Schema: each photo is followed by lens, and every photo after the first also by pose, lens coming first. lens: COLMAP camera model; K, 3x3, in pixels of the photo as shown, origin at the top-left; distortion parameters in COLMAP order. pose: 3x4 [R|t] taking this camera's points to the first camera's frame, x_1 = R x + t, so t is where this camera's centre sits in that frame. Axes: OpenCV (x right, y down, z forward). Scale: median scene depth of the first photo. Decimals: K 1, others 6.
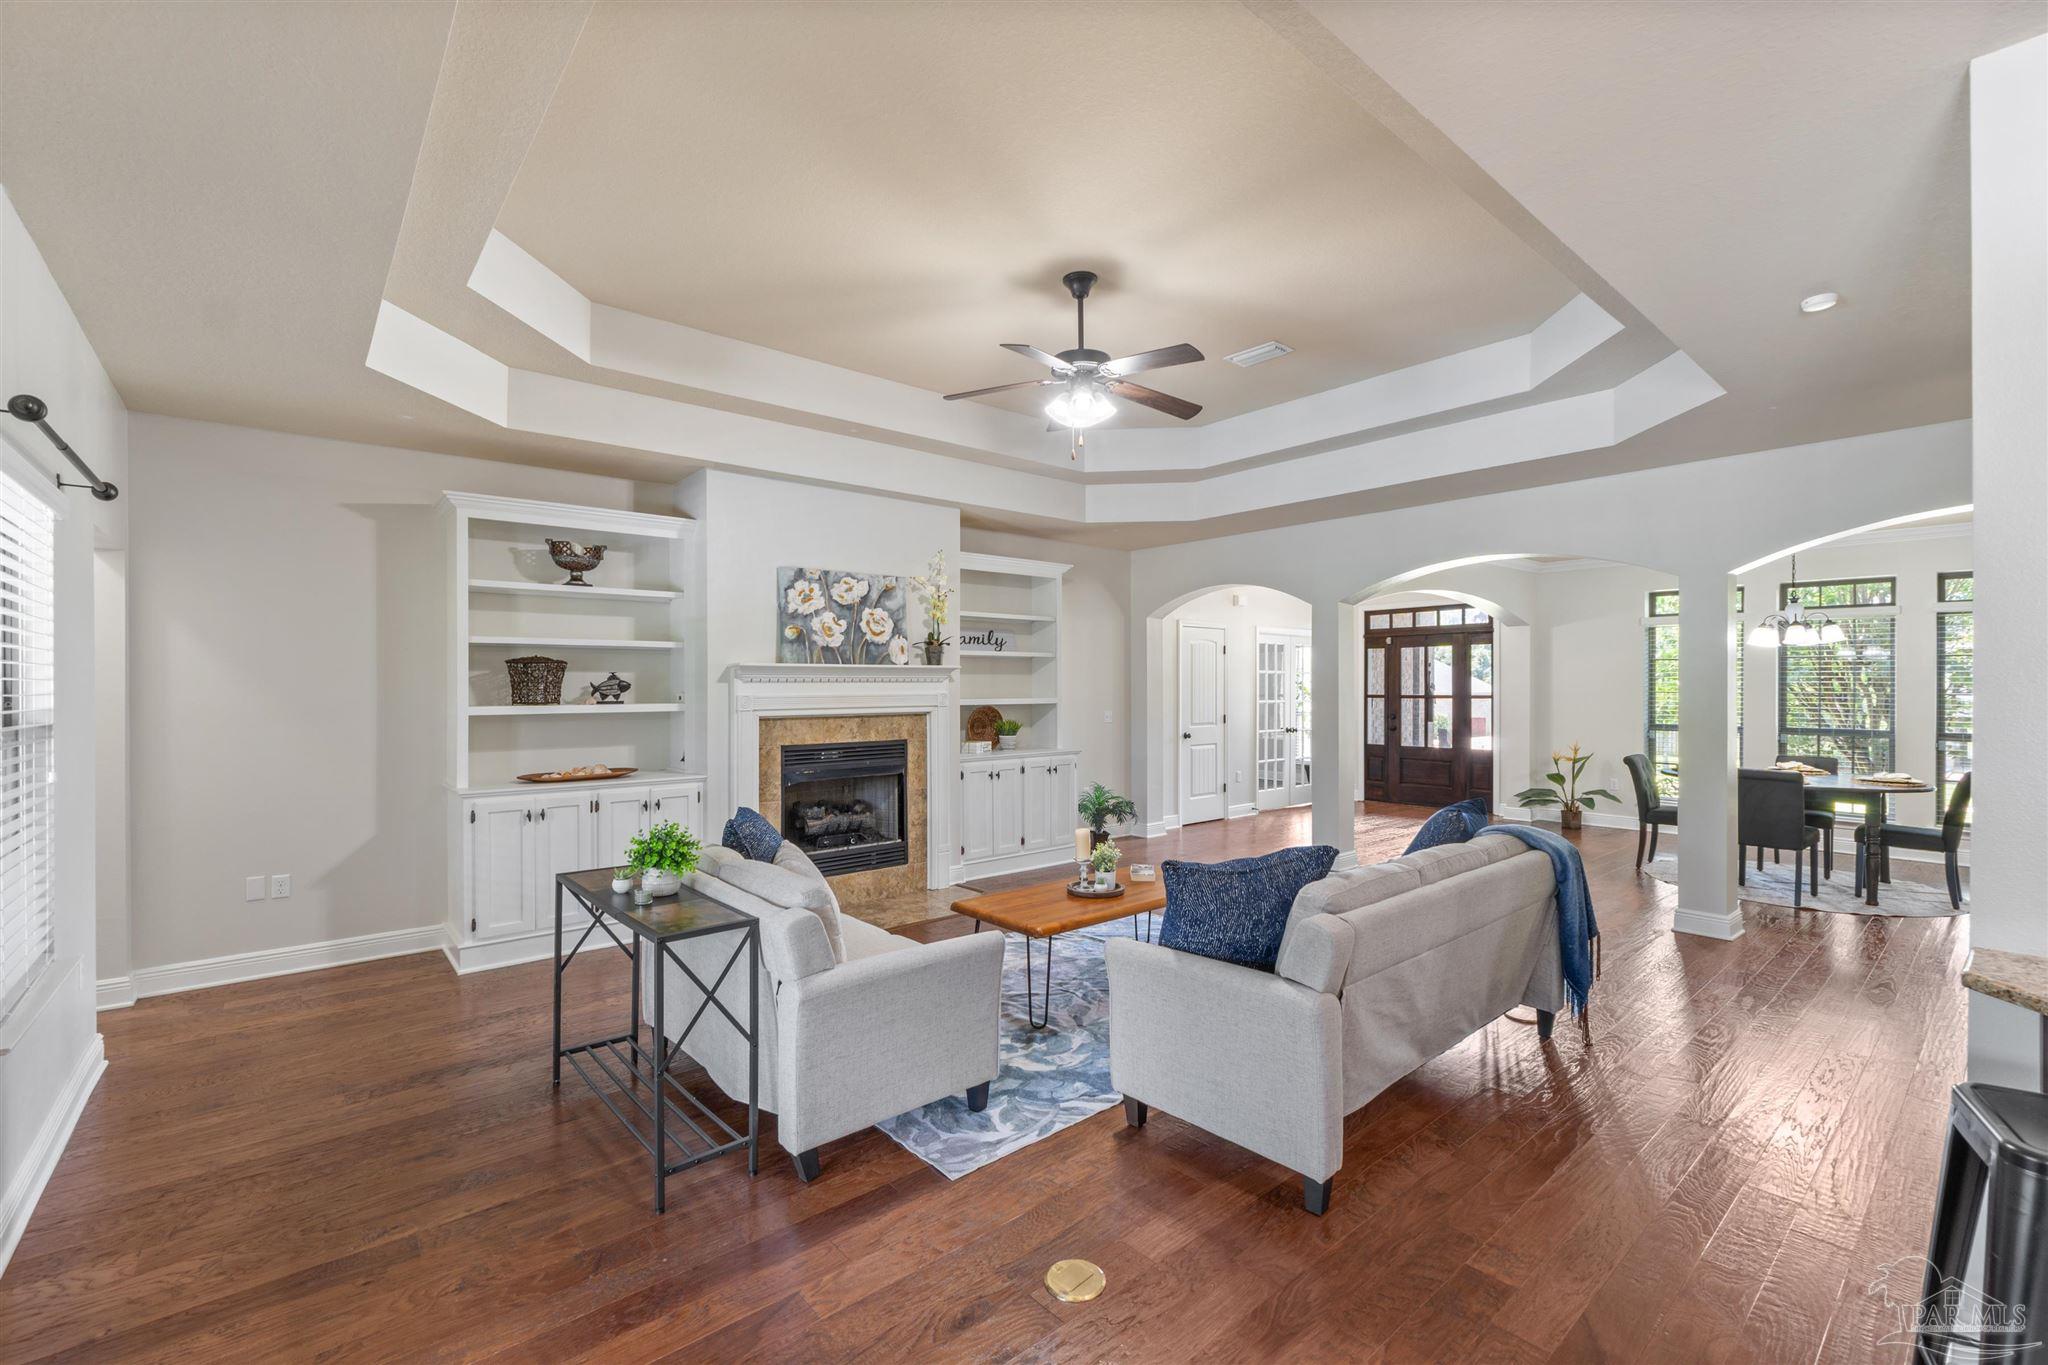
lens RADIAL K [[883.7, 0, 1025.2], [0, 883.7, 686.6], [0, 0, 1]] dist [-0.000863, -0.000041]
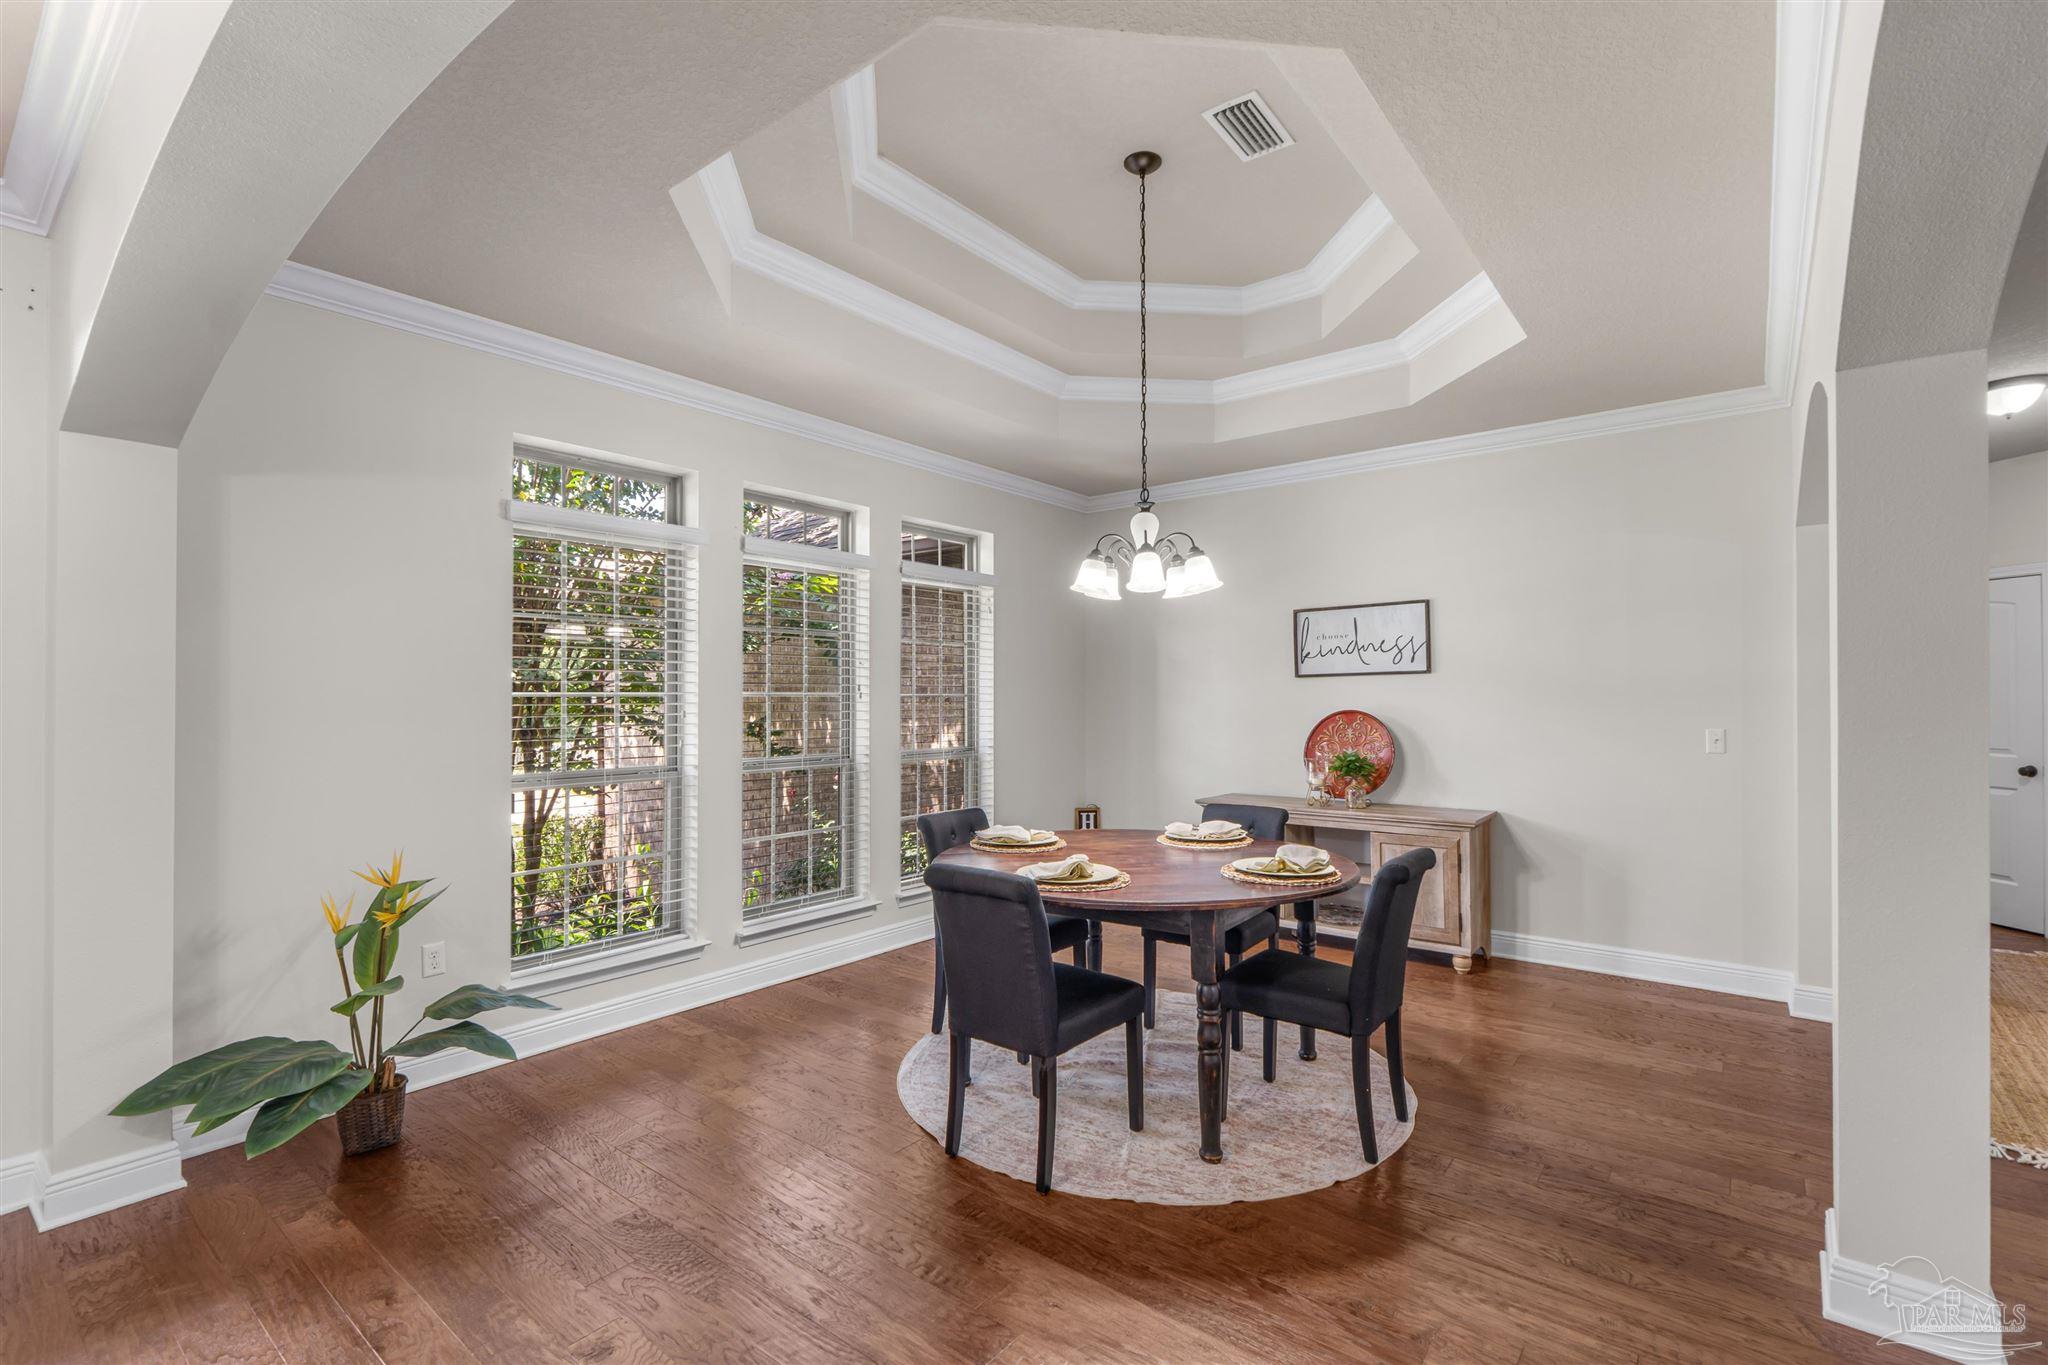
lens RADIAL K [[904.3, 0, 1026.3], [0, 904.3, 688.4], [0, 0, 1]] dist [-0.000956, -0.000104]
pose [[-0.192940, 0.013514, 0.981117, 0.429671], [0.005238, 0.999905, -0.012743, 0.011712], [-0.981196, 0.002680, -0.192993, 1.295599]]
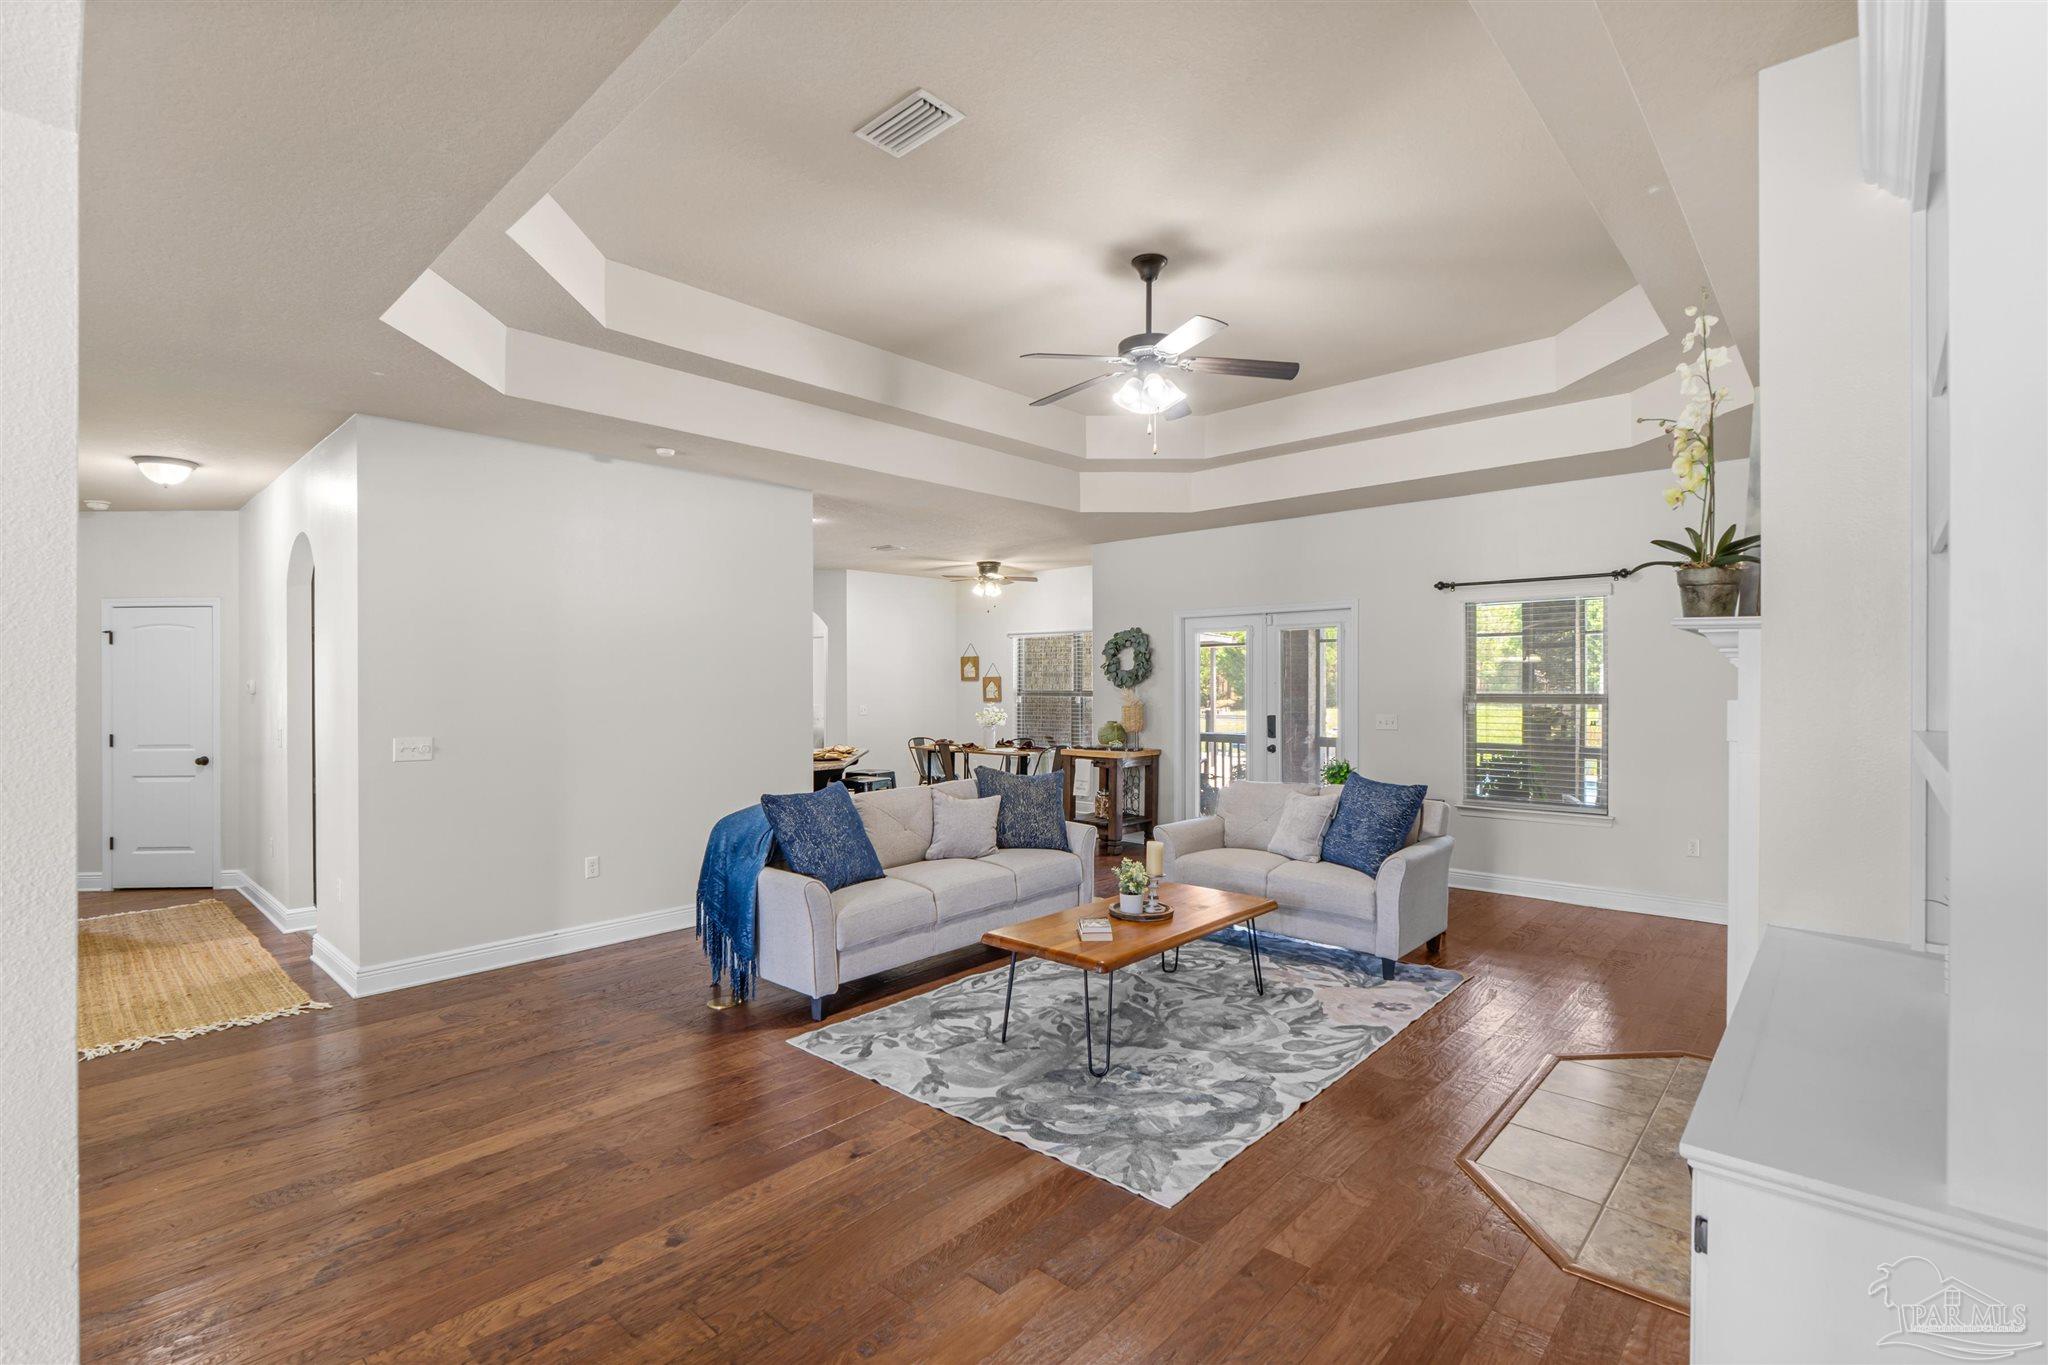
lens RADIAL K [[932.4, 0, 1018.1], [0, 932.4, 682.6], [0, 0, 1]] dist [-0.006502, -0.003677]
pose [[-0.993957, 0.009944, -0.109321, 0.227326], [0.009661, 0.999948, 0.003117, -0.004721], [0.109346, 0.002042, -0.994002, 1.436627]]
